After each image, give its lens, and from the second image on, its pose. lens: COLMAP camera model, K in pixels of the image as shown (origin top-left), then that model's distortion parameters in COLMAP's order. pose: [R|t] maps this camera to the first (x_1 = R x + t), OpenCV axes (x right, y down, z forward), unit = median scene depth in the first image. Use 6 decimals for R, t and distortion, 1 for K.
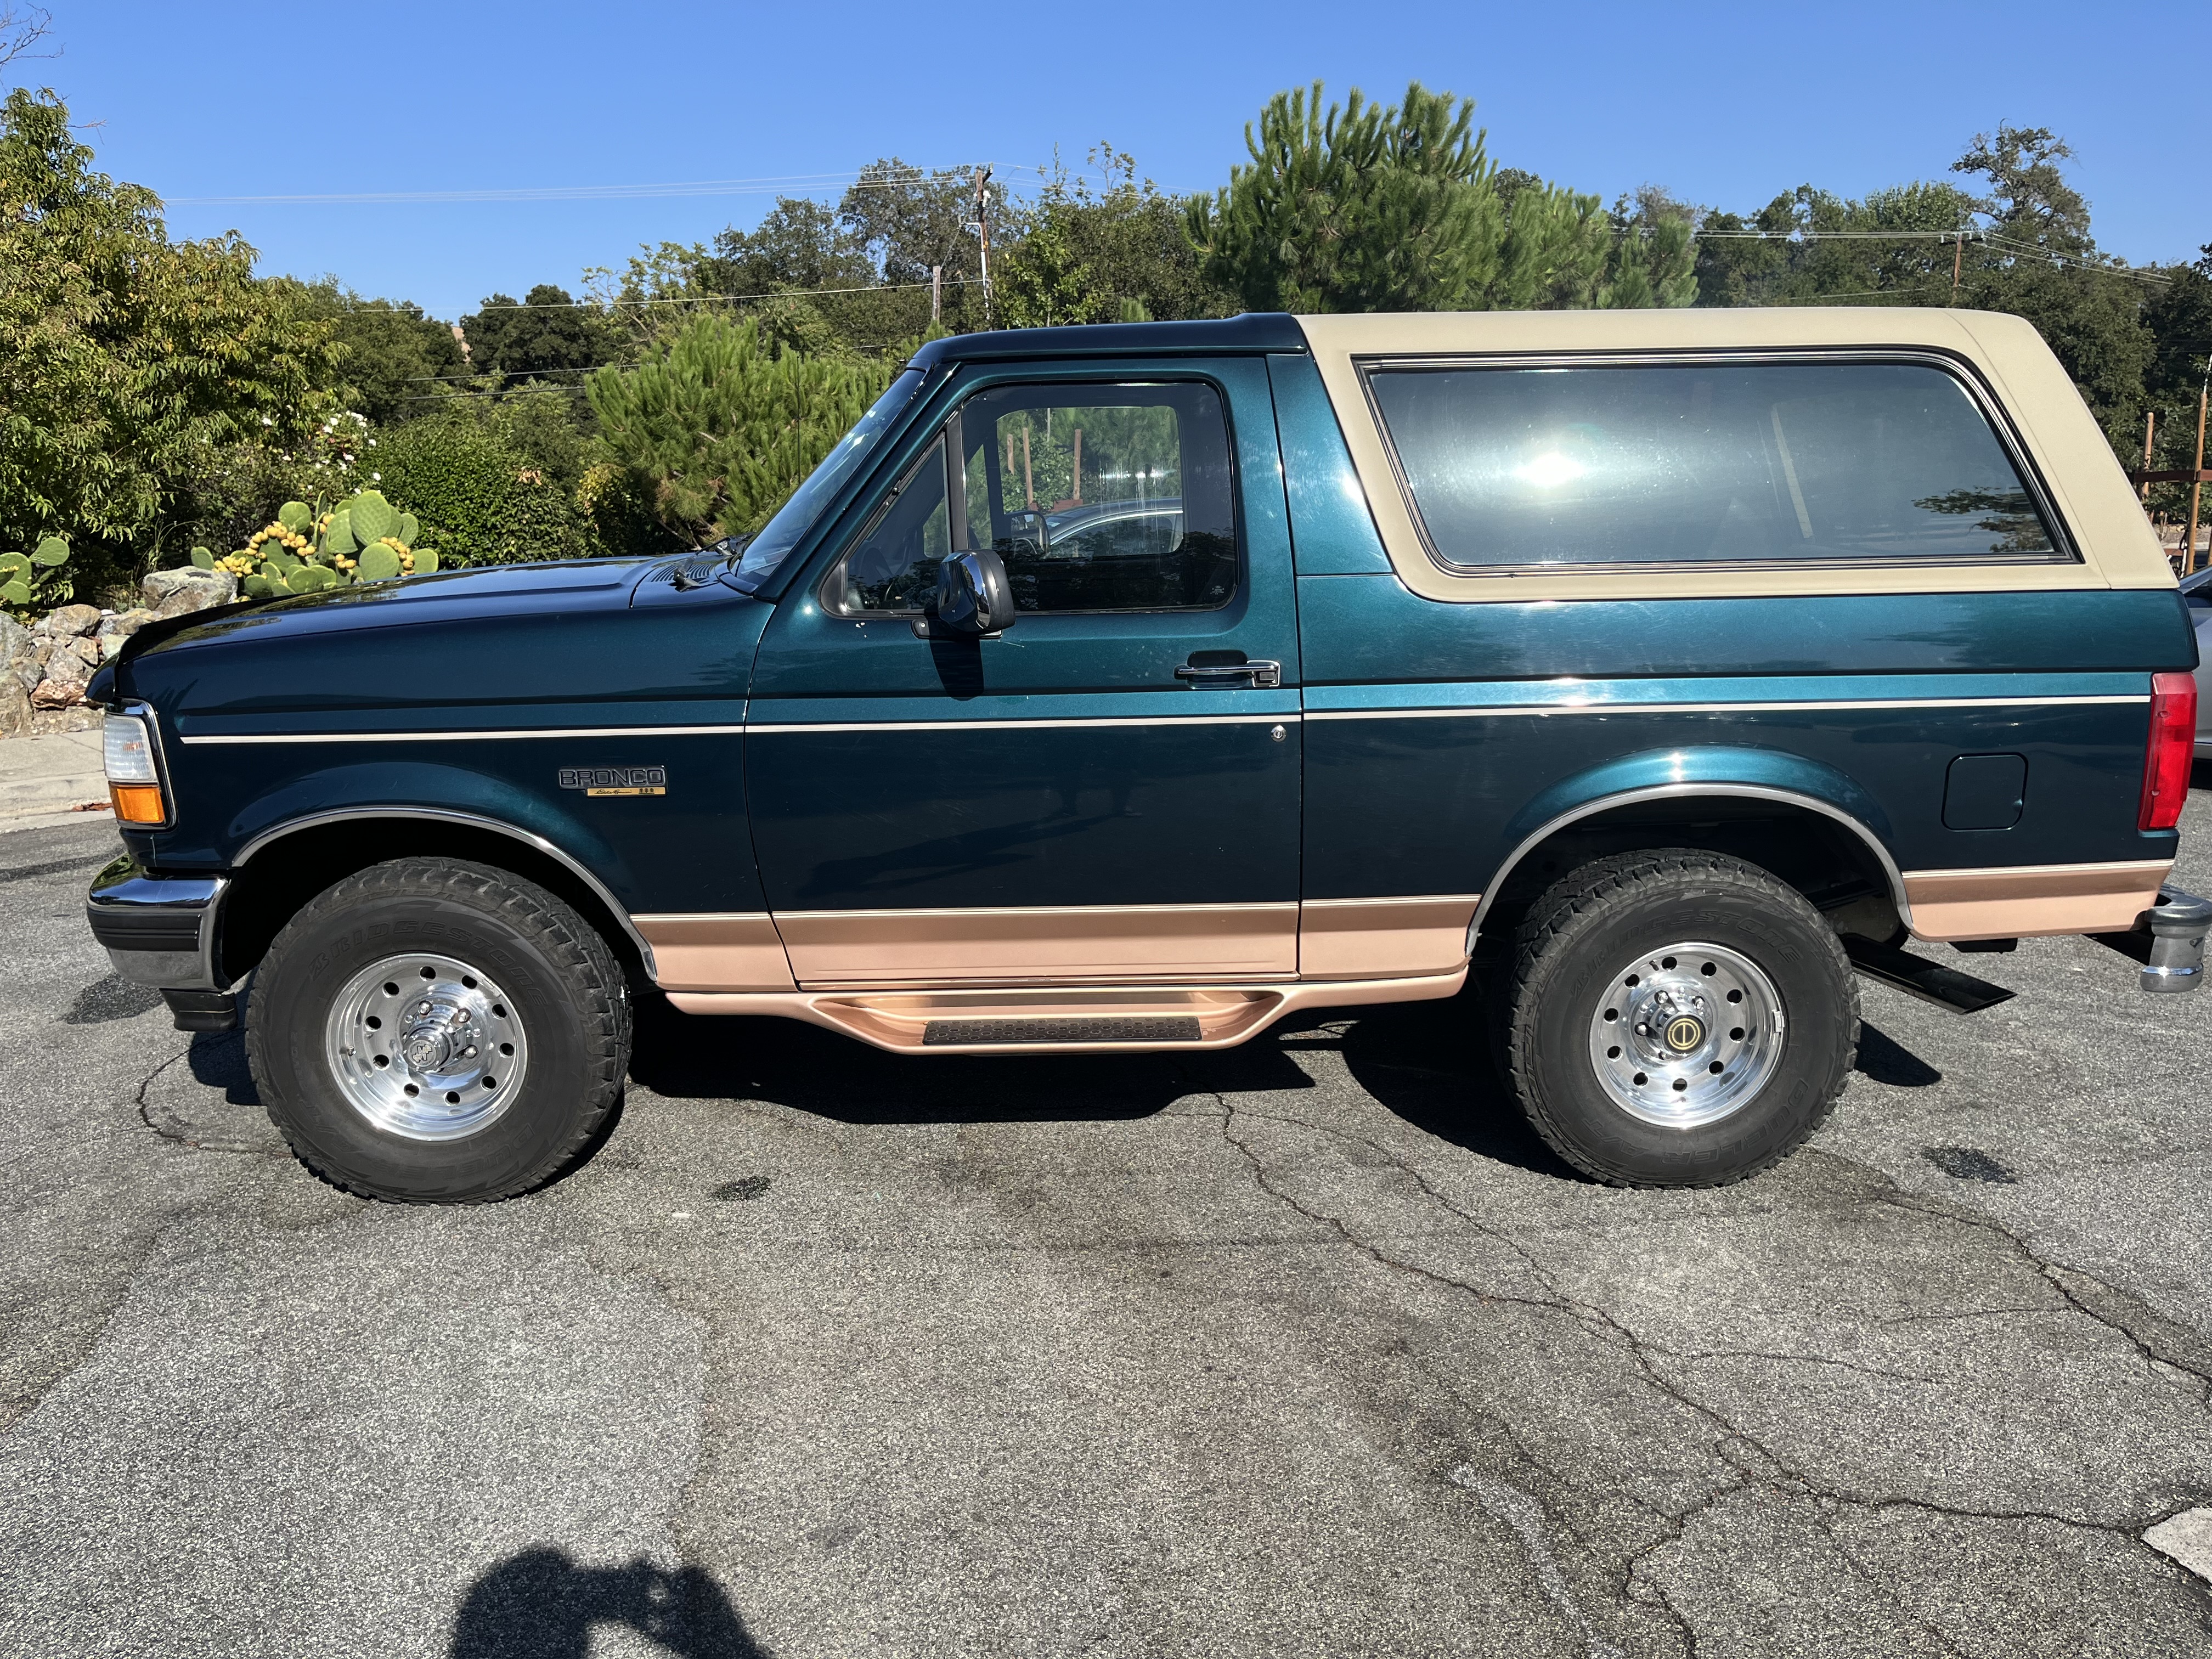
lens RADIAL K [[1663.2, 0, 1106.0], [0, 1663.2, 829.5], [0, 0, 1]] dist [0.048691, -0.066820]
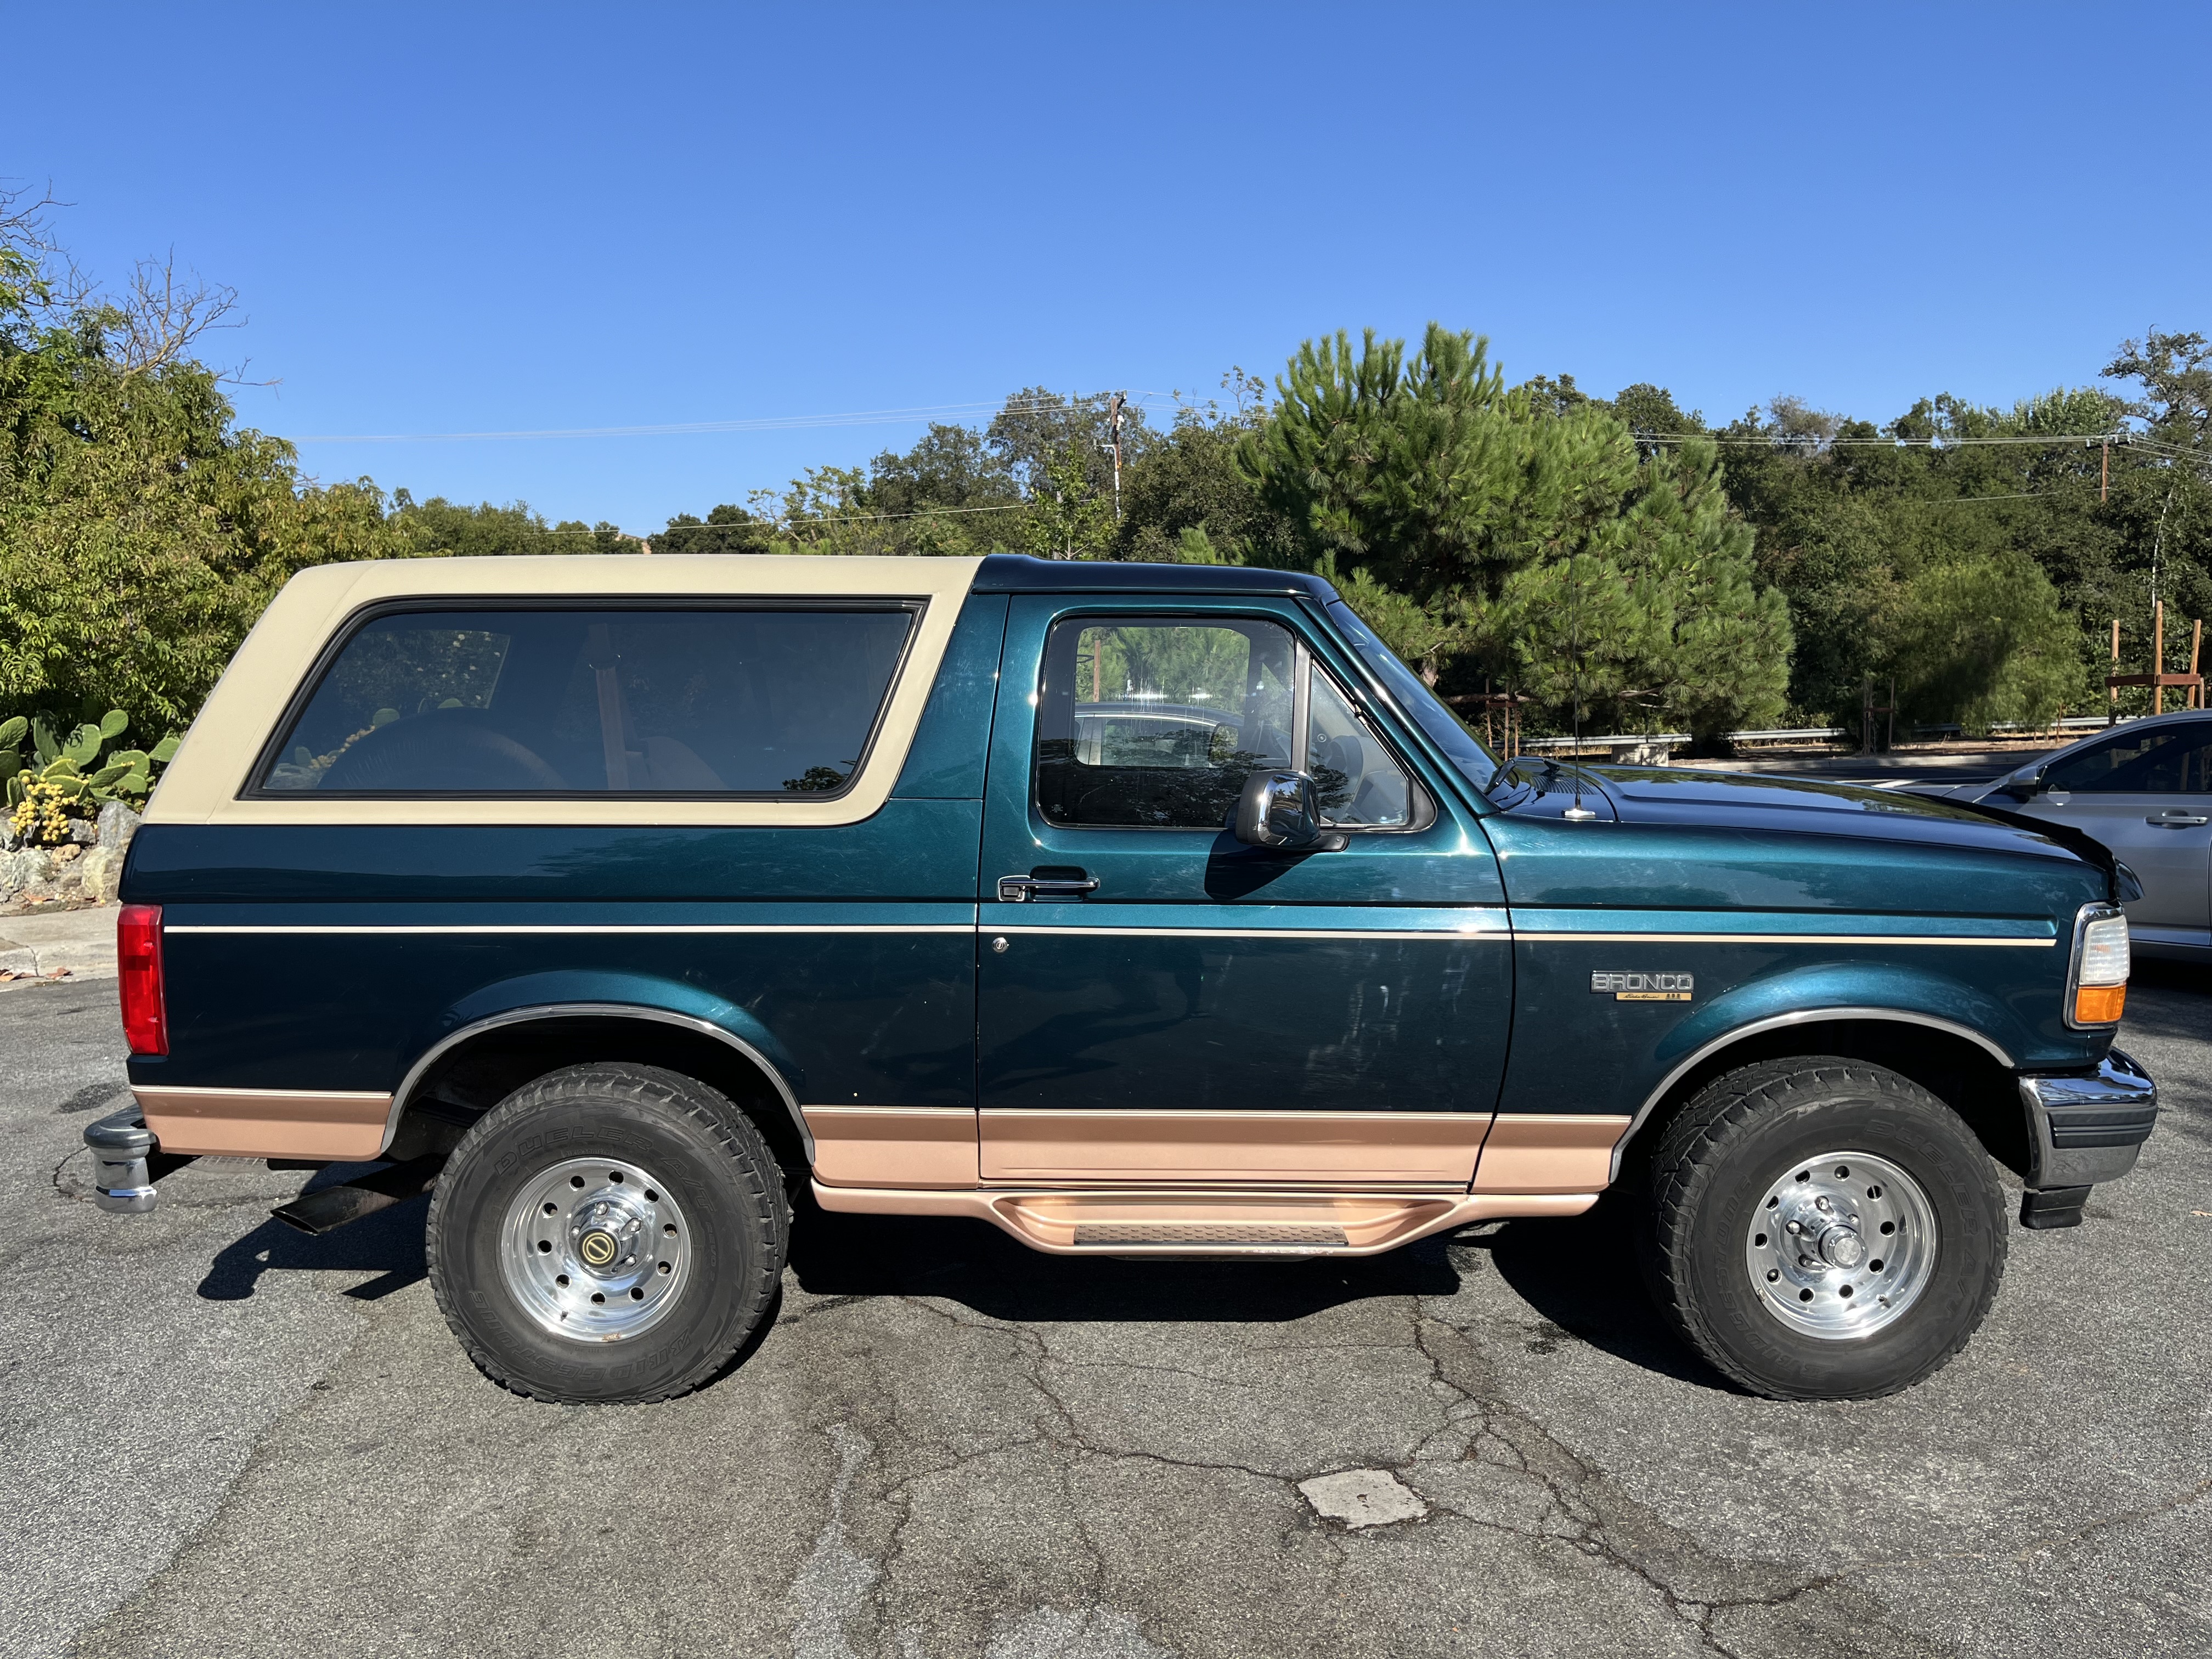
lens RADIAL K [[1682.5, 0, 1127.7], [0, 1682.5, 872.2], [0, 0, 1]] dist [0.063592, -0.101982]
pose [[0.994963, 0.009116, -0.099824, 0.037123], [-0.018554, 0.995396, -0.094033, 0.004316], [0.098507, 0.095412, 0.990552, -0.022975]]
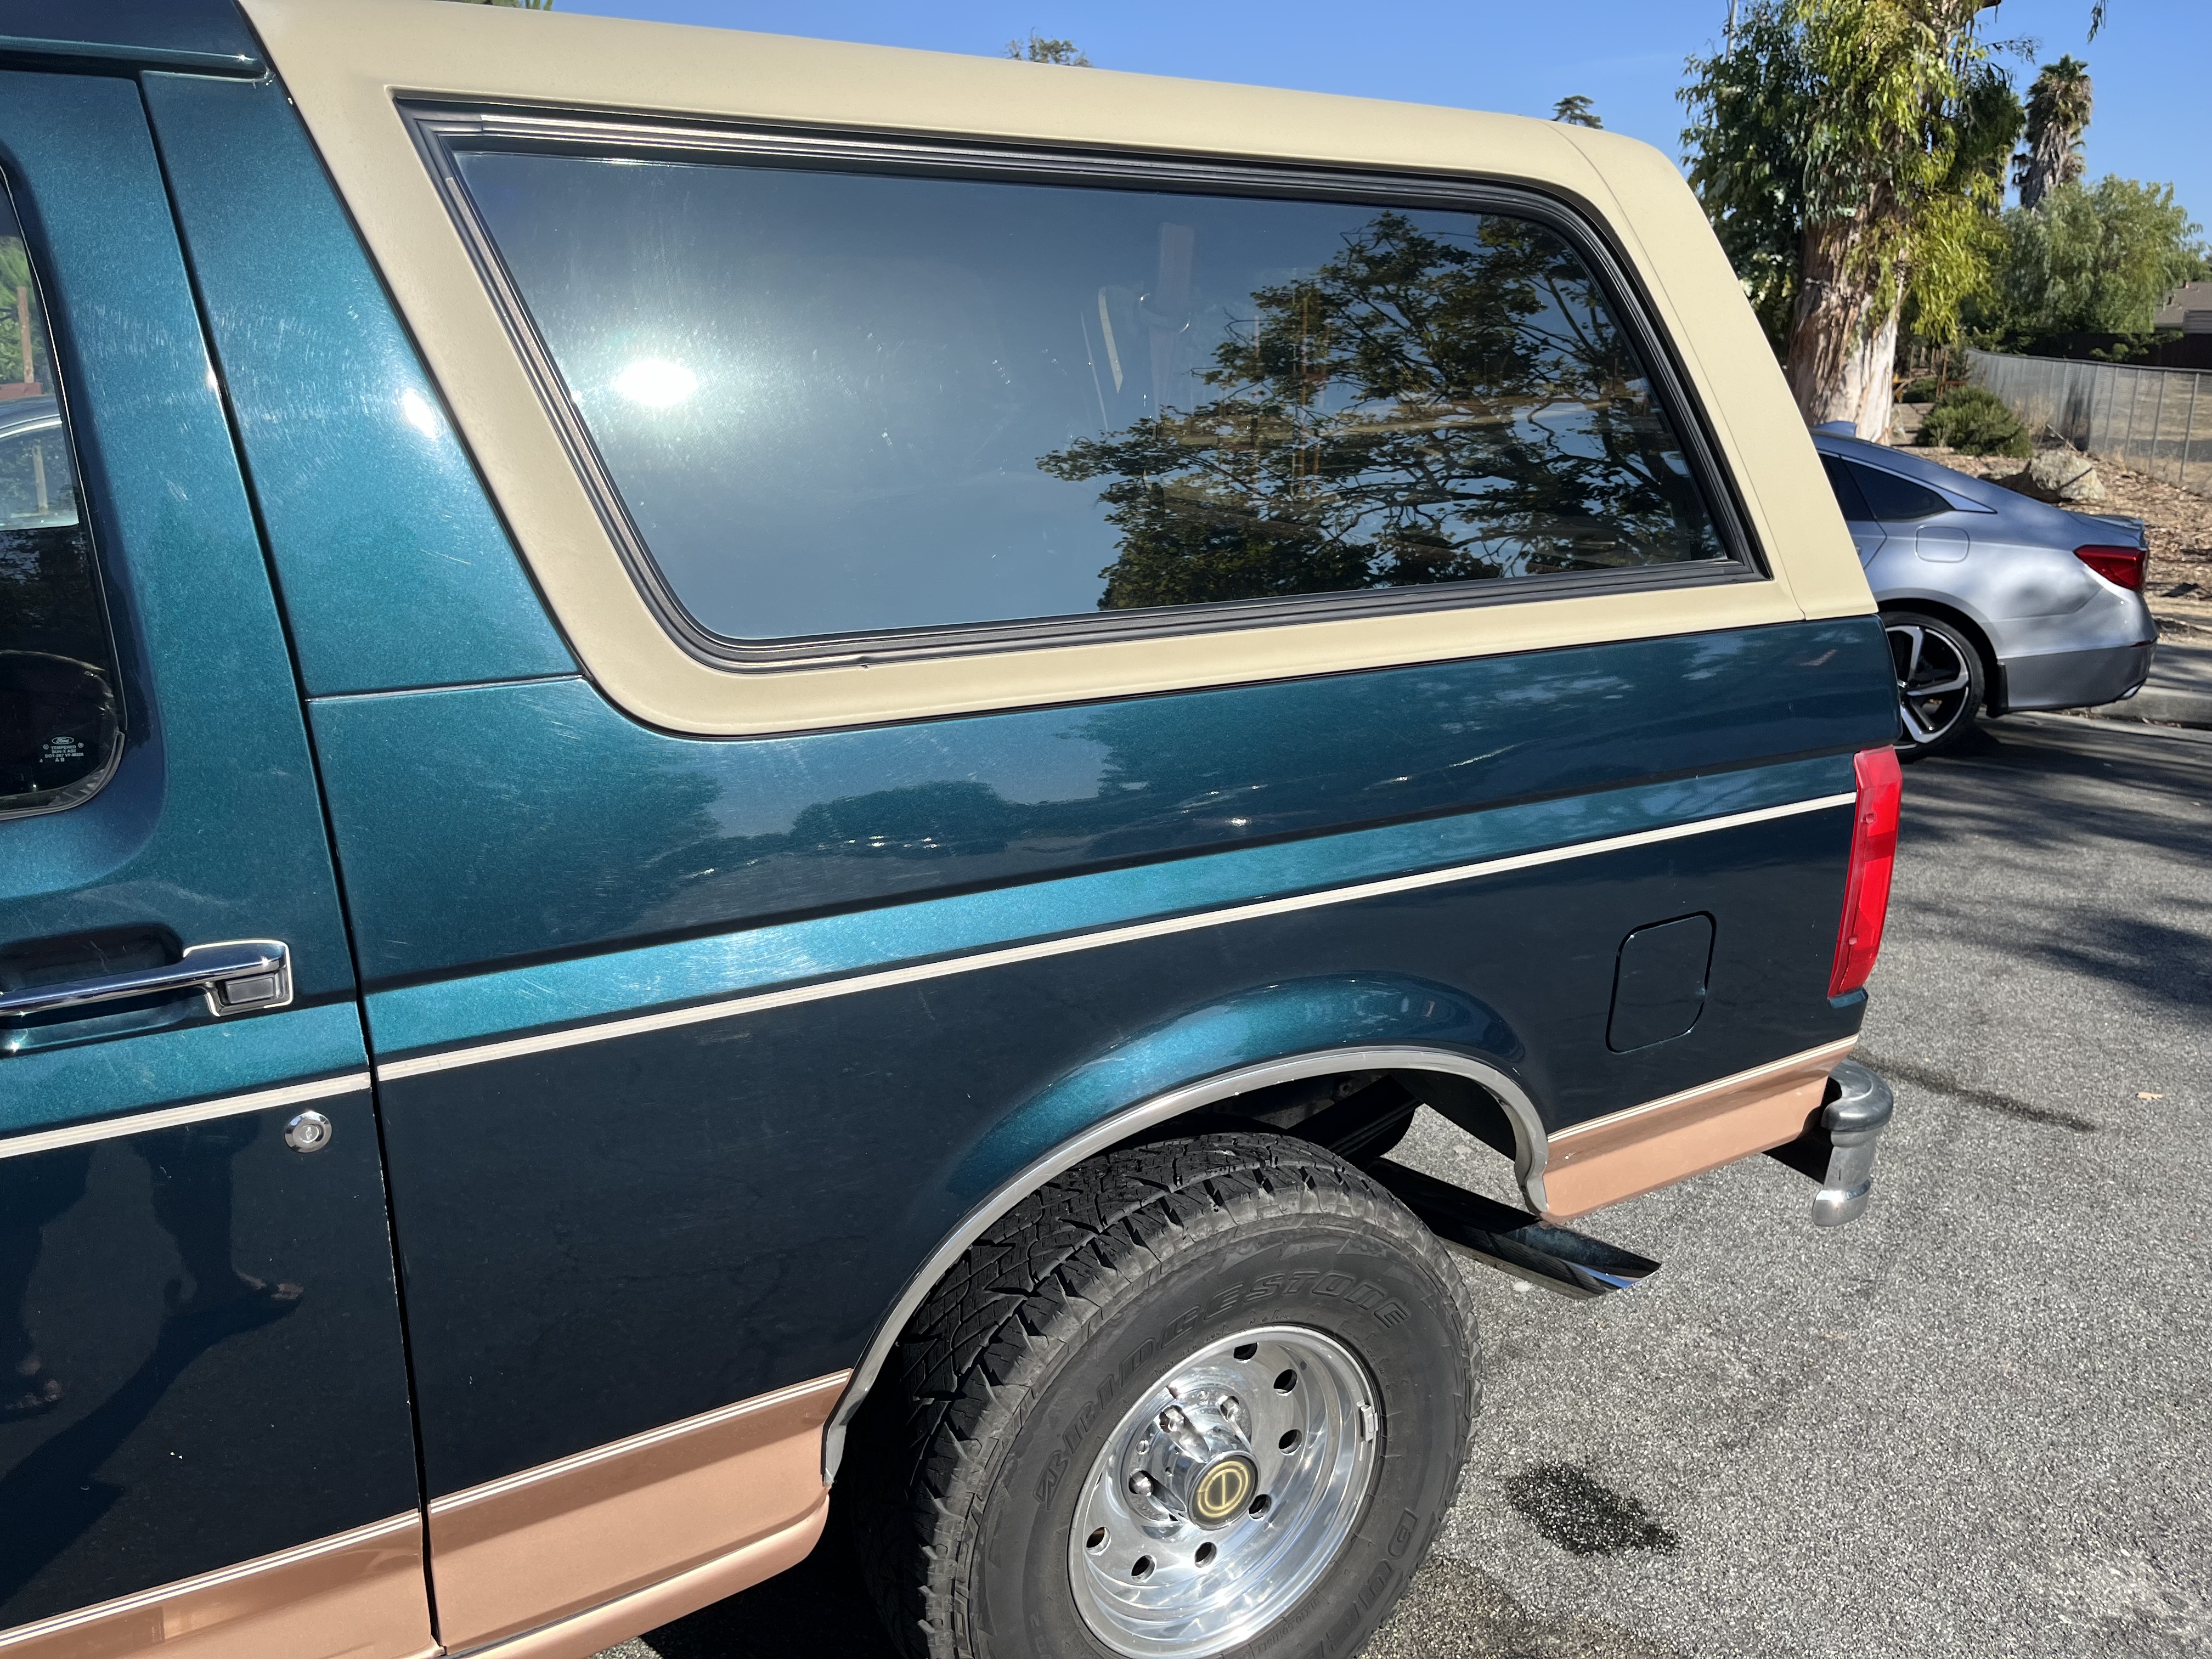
lens RADIAL K [[1663.2, 0, 1106.0], [0, 1663.2, 829.5], [0, 0, 1]] dist [0.048691, -0.066820]
pose [[0.858005, -0.122978, 0.498702, 0.098015], [0.076072, 0.990632, 0.113406, -0.190828], [-0.507977, -0.059365, 0.859323, 0.747010]]
